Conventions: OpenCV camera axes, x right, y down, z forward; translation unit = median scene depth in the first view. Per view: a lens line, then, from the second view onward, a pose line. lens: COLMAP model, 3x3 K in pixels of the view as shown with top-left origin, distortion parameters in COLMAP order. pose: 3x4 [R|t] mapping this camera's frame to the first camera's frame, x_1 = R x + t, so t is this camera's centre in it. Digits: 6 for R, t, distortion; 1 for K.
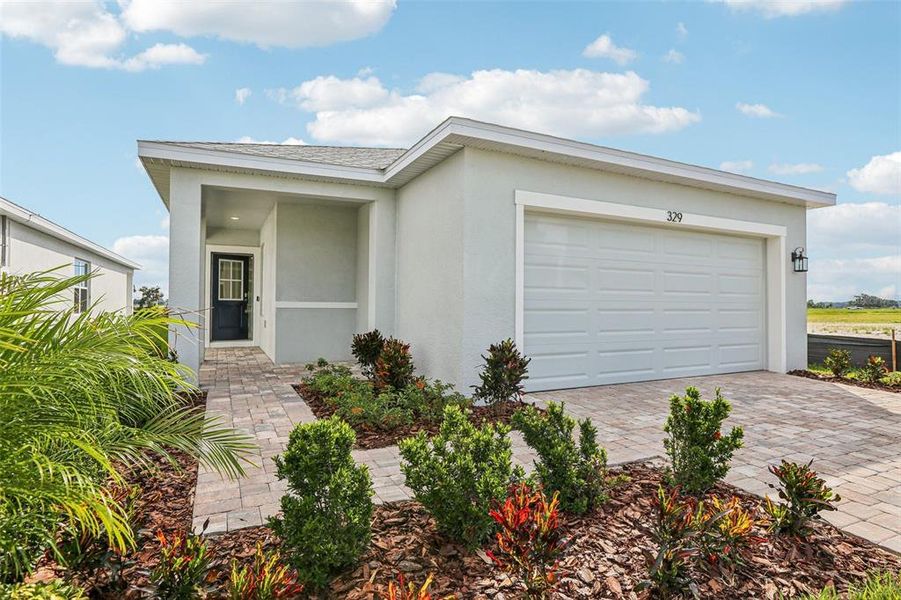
lens RADIAL K [[479.1, 0, 452.5], [0, 479.1, 300.3], [0, 0, 1]] dist [-0.035192, -0.000155]
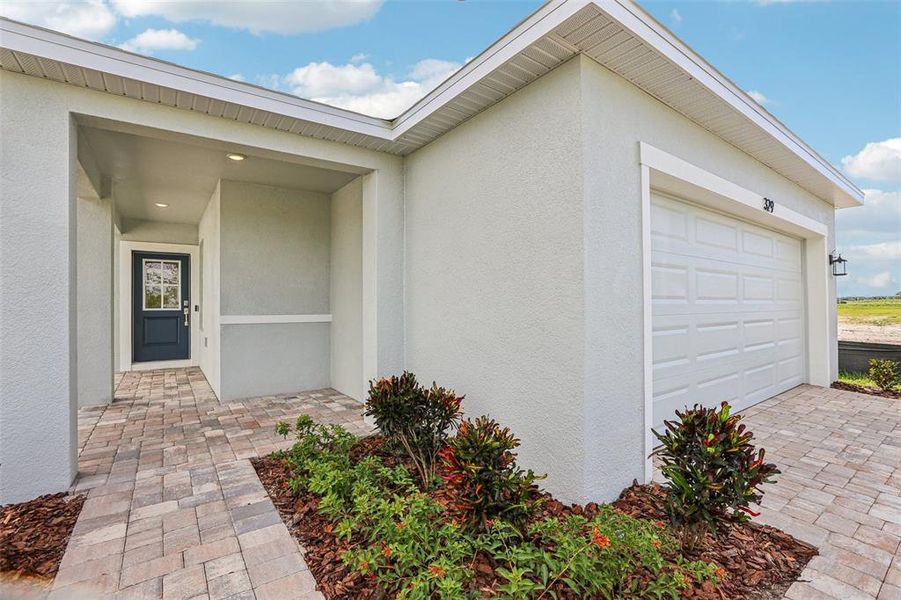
lens RADIAL K [[399.4, 0, 451.7], [0, 399.4, 304.0], [0, 0, 1]] dist [-0.022492, 0.000466]
pose [[0.984976, -0.010578, 0.172366, -0.139259], [0.009169, 0.999918, 0.008971, -0.018949], [-0.172447, -0.007256, 0.984992, 0.375997]]
